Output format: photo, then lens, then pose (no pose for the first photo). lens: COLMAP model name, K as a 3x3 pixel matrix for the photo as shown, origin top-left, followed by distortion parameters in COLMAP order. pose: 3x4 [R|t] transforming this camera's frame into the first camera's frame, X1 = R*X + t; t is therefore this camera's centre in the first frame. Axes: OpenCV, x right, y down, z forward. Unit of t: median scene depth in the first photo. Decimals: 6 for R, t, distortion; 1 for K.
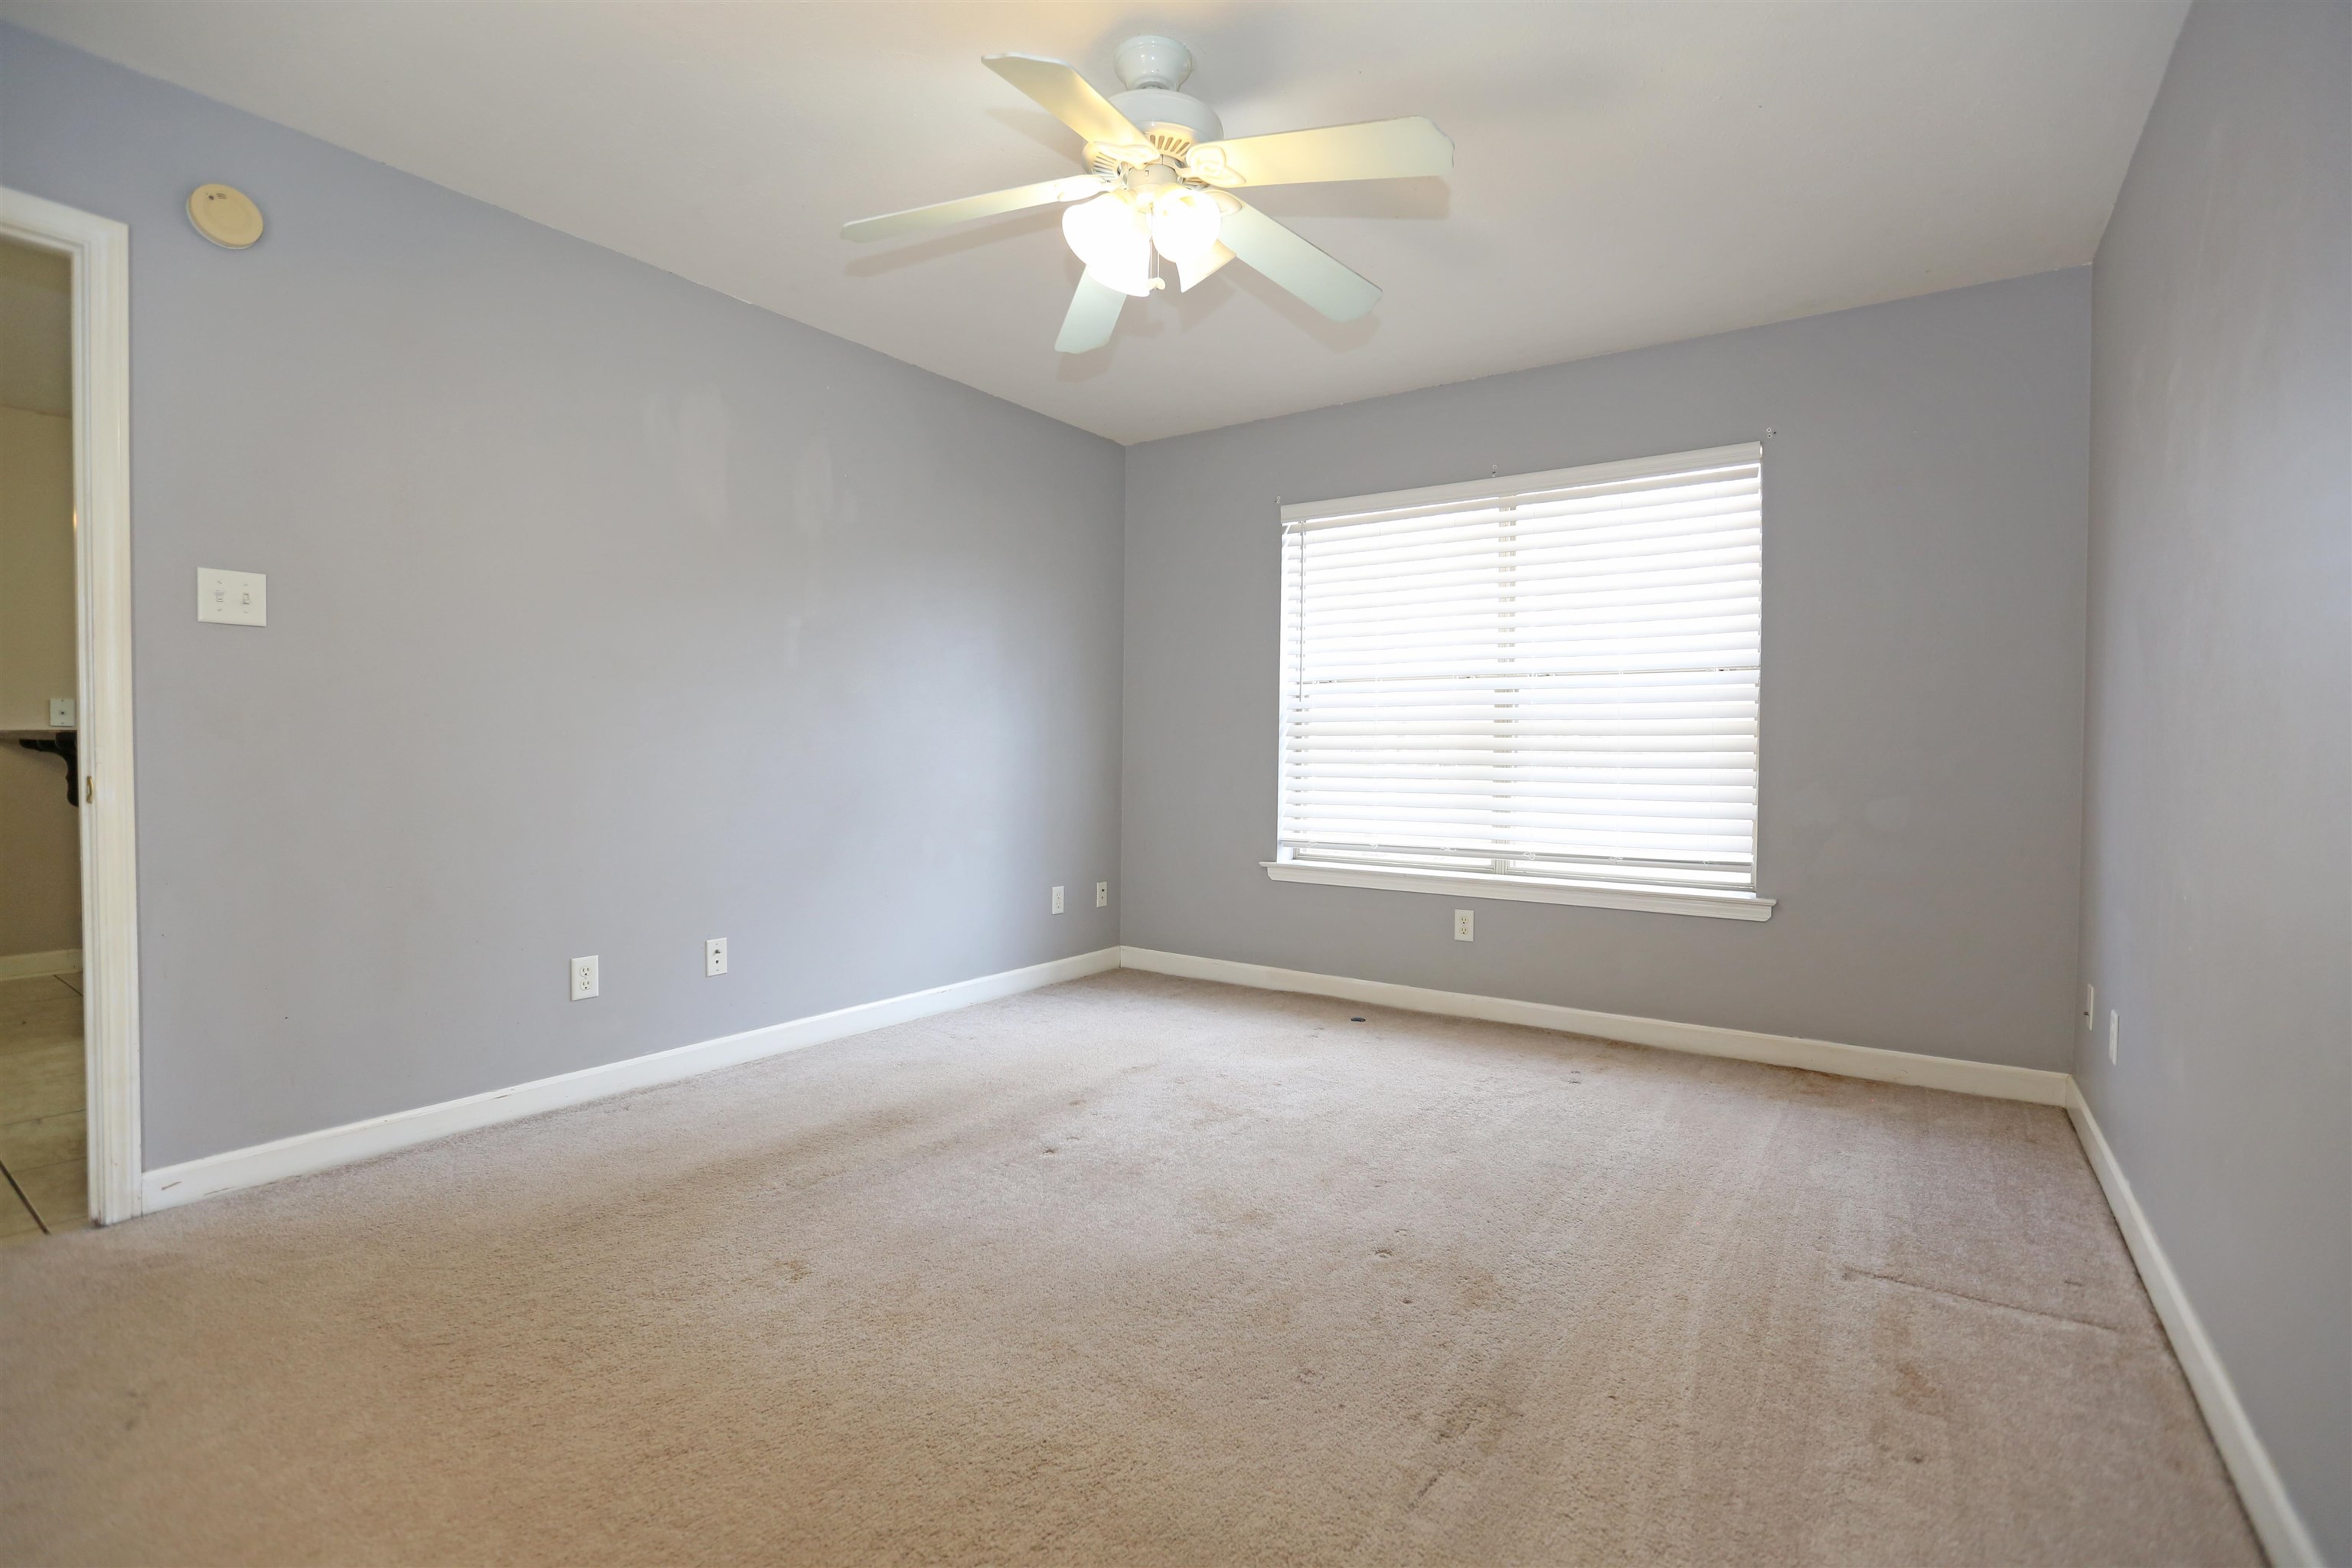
lens RADIAL K [[1066.1, 0, 1166.7], [0, 1066.1, 778.6], [0, 0, 1]] dist [-0.064071, 0.023704]
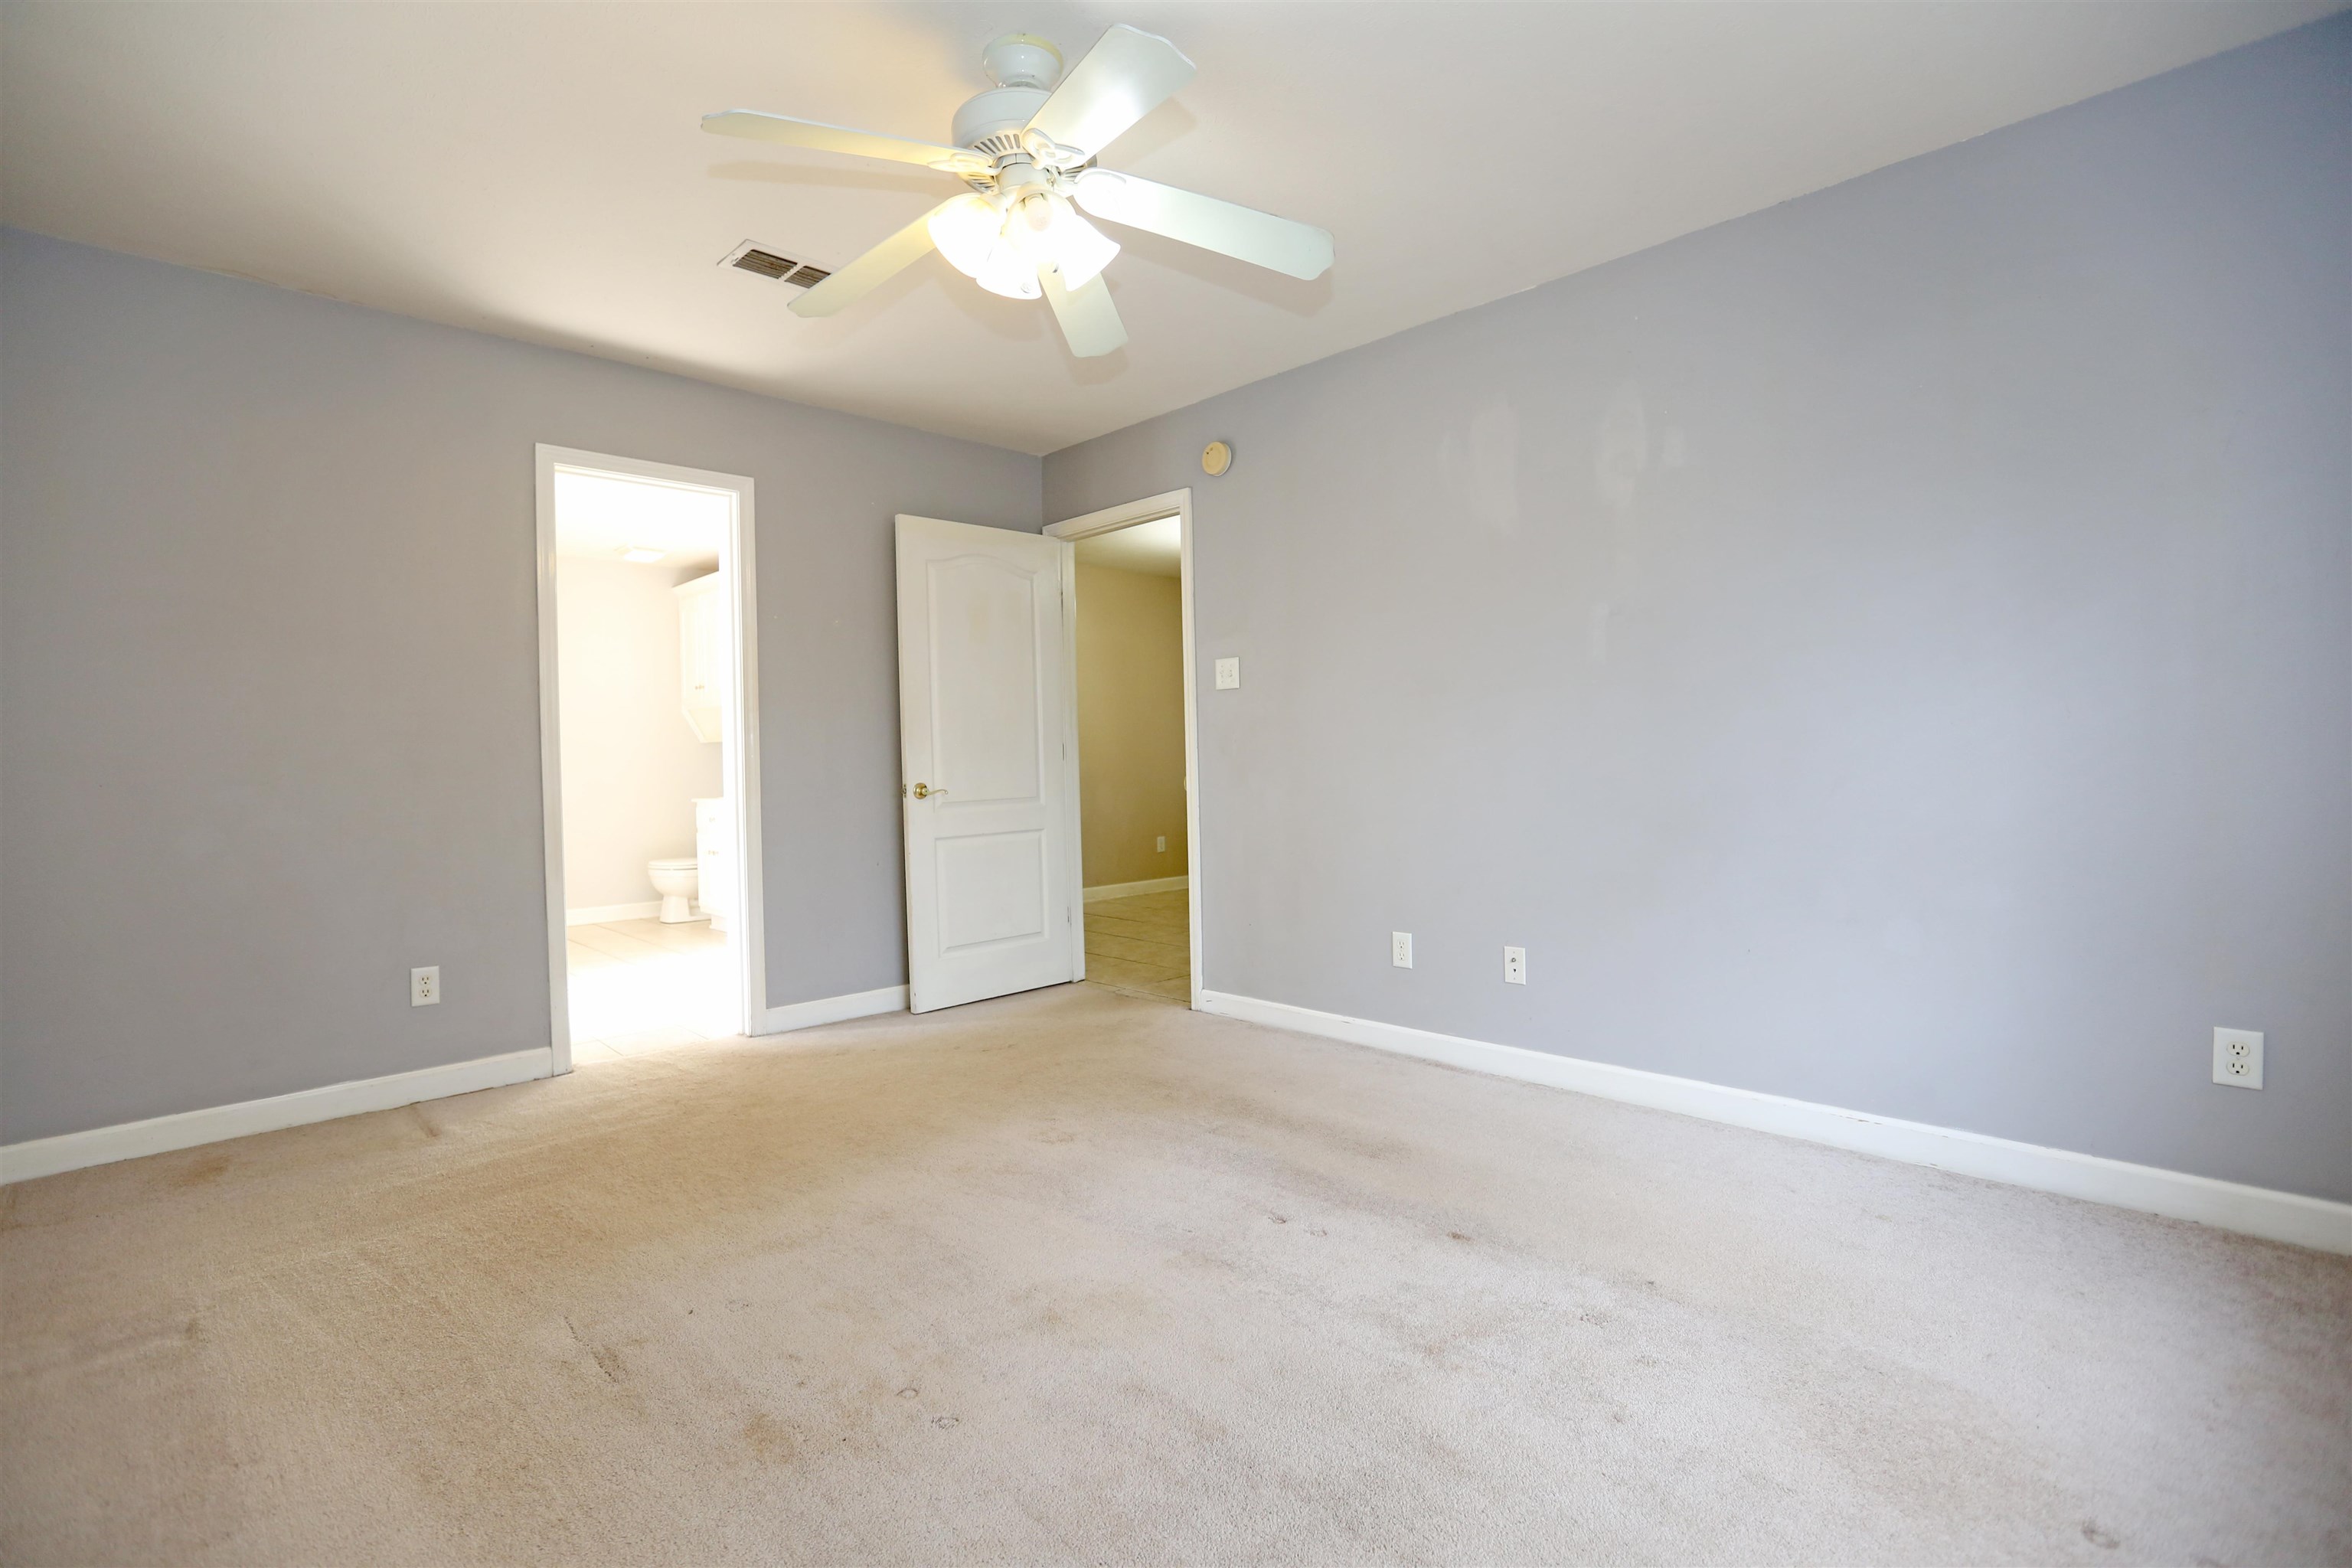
lens RADIAL K [[1068.1, 0, 1176.0], [0, 1068.1, 784.0], [0, 0, 1]] dist [-0.059765, 0.022663]
pose [[-0.176315, 0.018634, -0.984157, 0.582595], [-0.009194, 0.999746, 0.020577, -0.018472], [0.984291, 0.012676, -0.176099, 0.822107]]
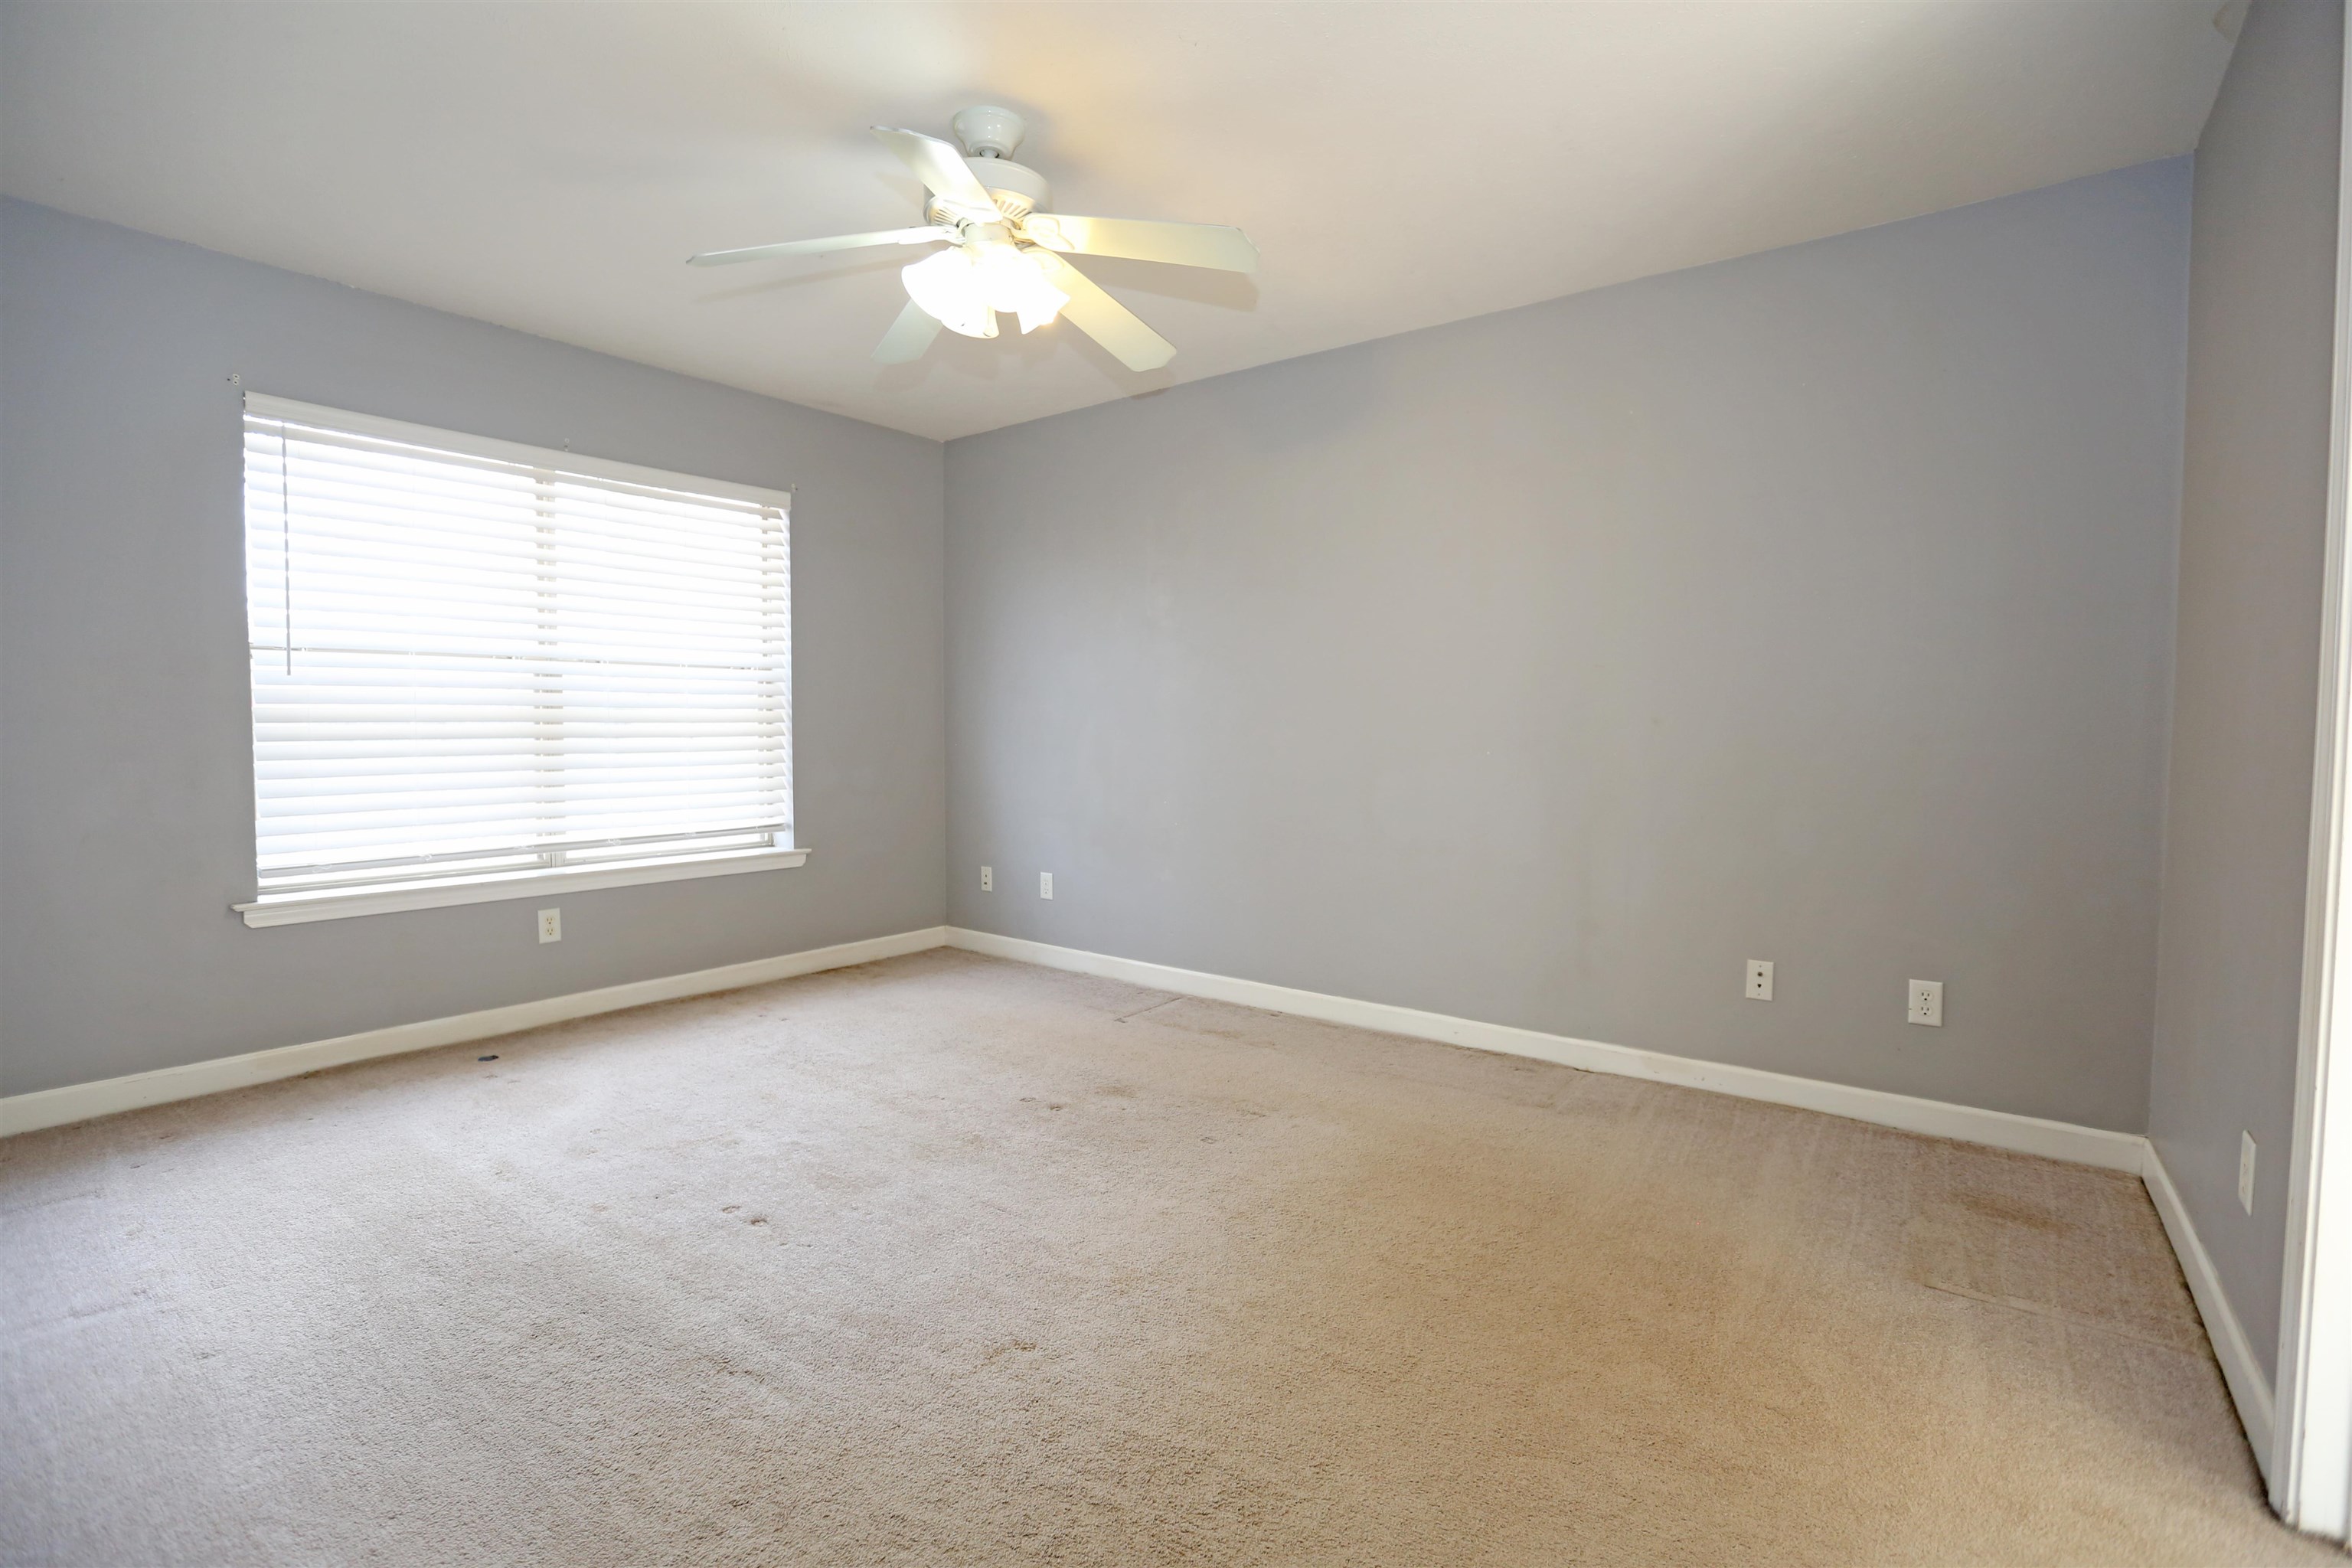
lens RADIAL K [[1066.1, 0, 1166.7], [0, 1066.1, 778.6], [0, 0, 1]] dist [-0.064071, 0.023704]
pose [[0.053878, -0.049144, 0.997337, -0.705546], [0.033041, 0.998329, 0.047408, -0.019196], [-0.998001, 0.030398, 0.055412, 0.479334]]
